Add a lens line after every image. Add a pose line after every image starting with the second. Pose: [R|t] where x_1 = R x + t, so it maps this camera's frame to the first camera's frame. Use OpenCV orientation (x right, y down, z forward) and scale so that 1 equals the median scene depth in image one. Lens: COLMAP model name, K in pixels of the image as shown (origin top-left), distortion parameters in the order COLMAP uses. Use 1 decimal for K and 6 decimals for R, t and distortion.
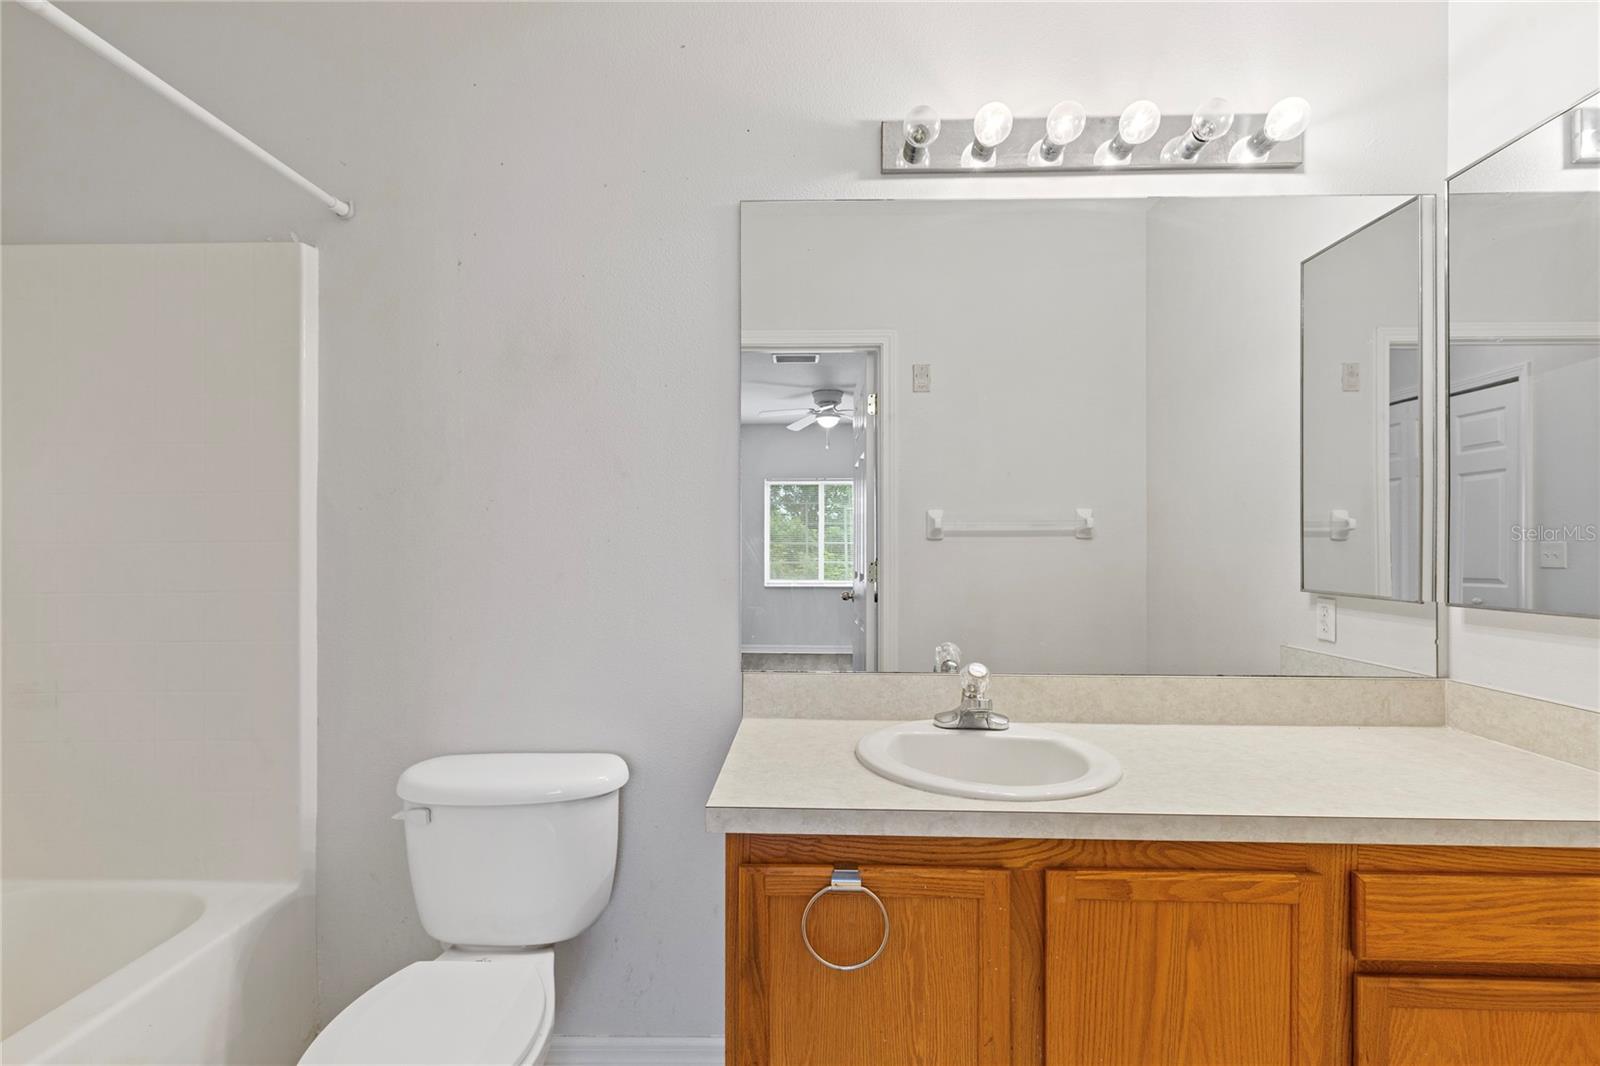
lens RADIAL K [[727.4, 0, 797.1], [0, 727.4, 541.6], [0, 0, 1]] dist [0.014320, -0.000227]
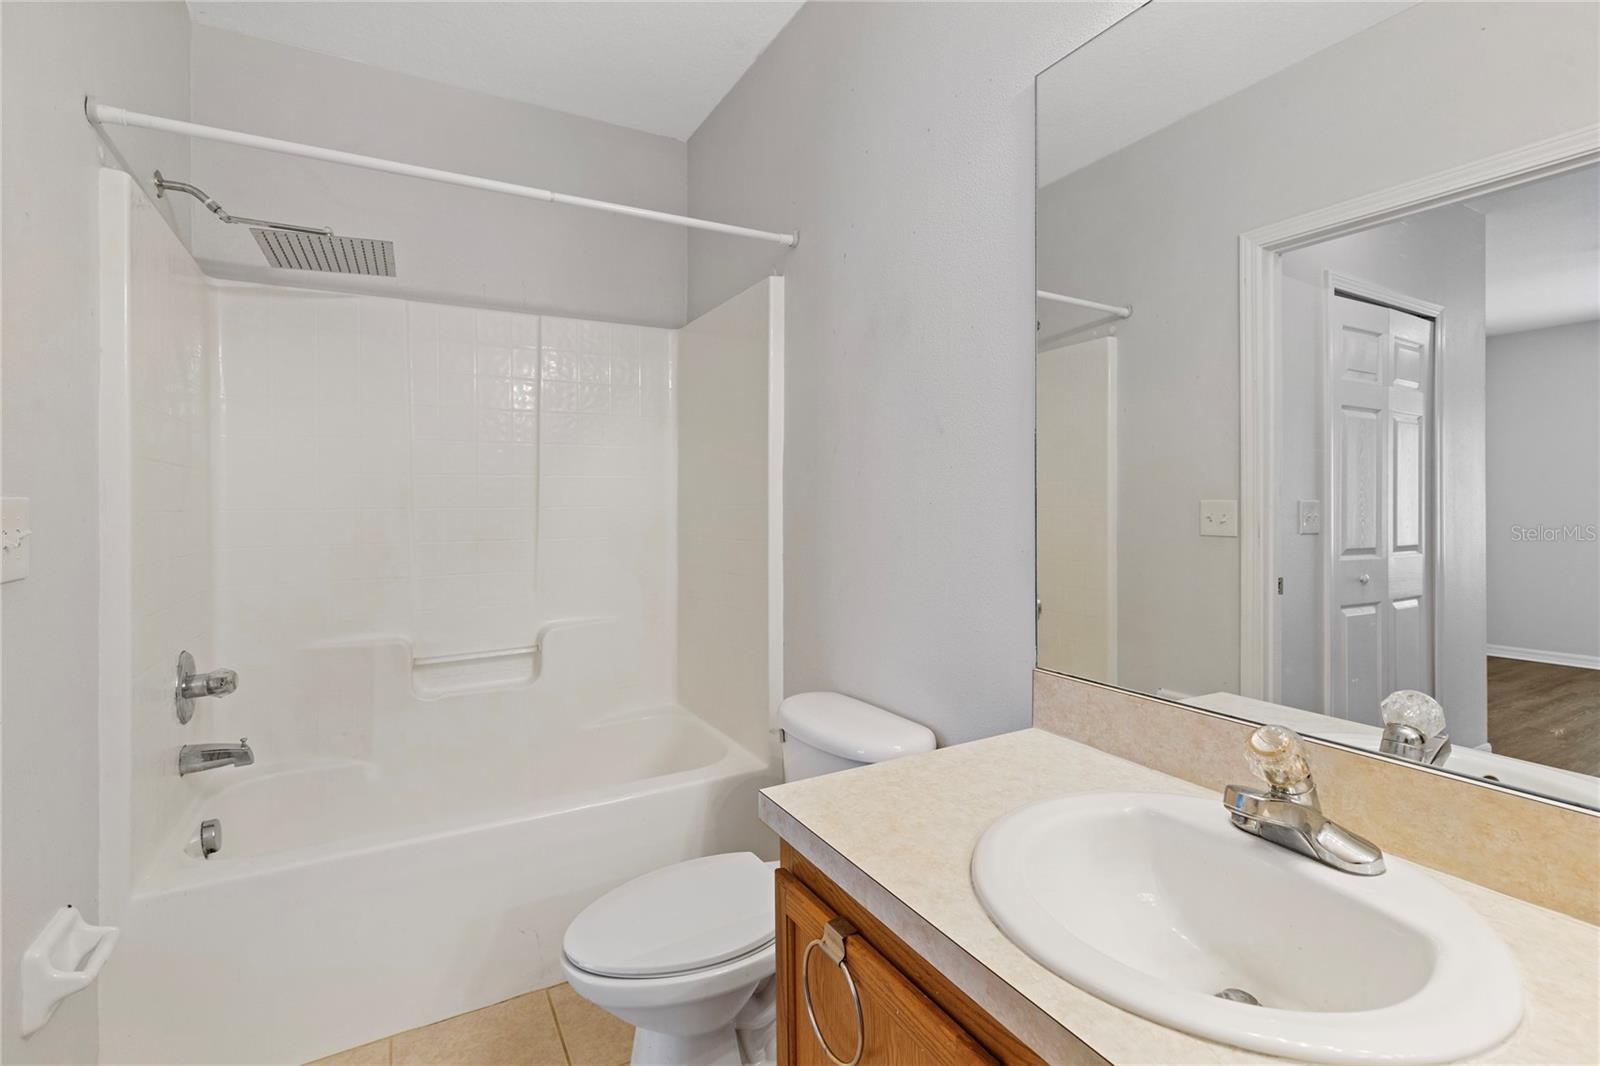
lens RADIAL K [[718.1, 0, 801.6], [0, 718.1, 508.8], [0, 0, 1]] dist [0.001398, 0.000009]
pose [[0.546404, 0.003710, -0.837513, 0.488310], [0.002967, 0.999975, 0.006365, -0.001370], [0.837516, -0.005963, 0.546380, 0.396825]]
